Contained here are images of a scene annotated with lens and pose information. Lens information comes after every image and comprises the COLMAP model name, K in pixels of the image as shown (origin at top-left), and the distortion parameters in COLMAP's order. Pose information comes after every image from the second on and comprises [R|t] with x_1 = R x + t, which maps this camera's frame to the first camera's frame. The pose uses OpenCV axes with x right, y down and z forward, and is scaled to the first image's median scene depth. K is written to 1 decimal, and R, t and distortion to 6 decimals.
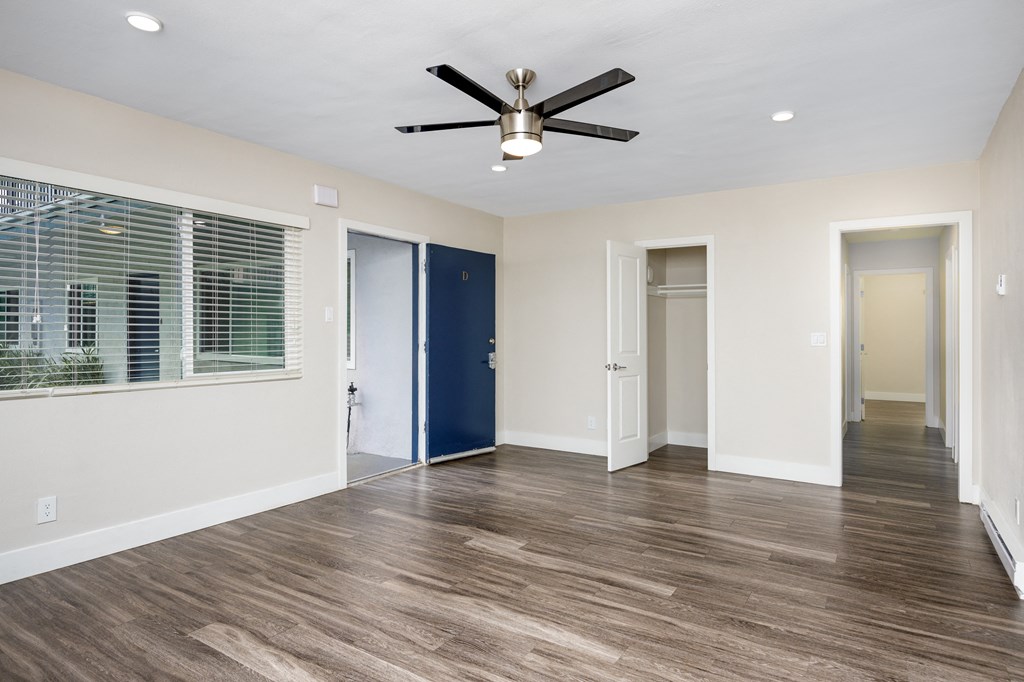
lens RADIAL K [[564.5, 0, 523.2], [0, 564.5, 335.8], [0, 0, 1]] dist [0.004114, 0.001307]
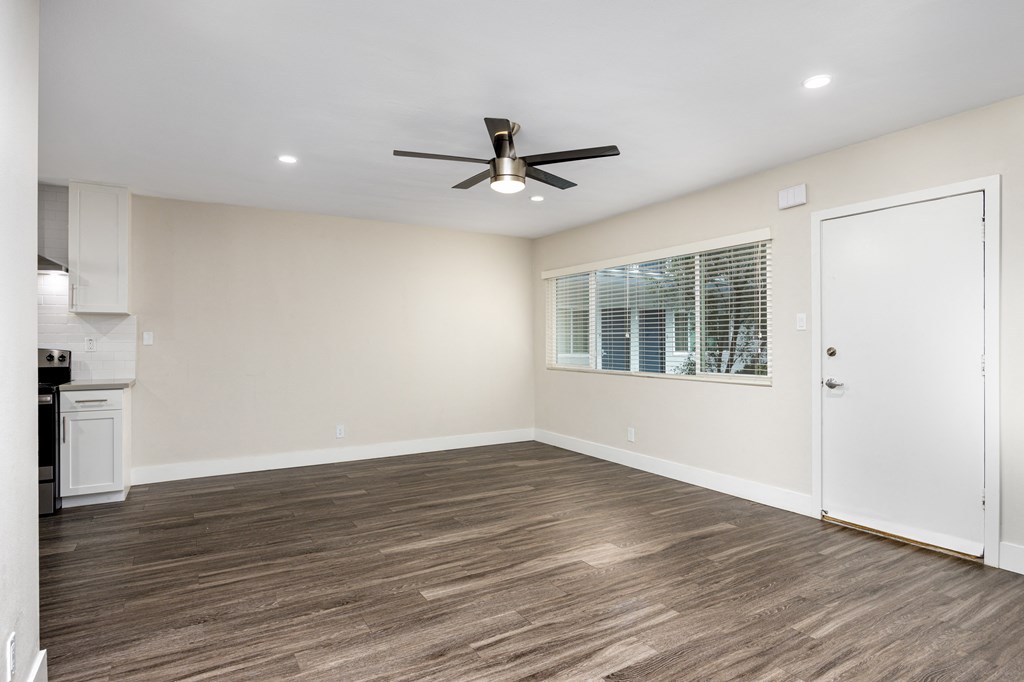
lens RADIAL K [[564.5, 0, 519.0], [0, 564.5, 342.3], [0, 0, 1]] dist [0.004114, 0.001307]
pose [[-0.441270, -0.004755, -0.897362, 1.180633], [-0.000758, 0.999988, -0.004926, 0.007015], [0.897374, -0.001494, -0.441269, 1.720091]]
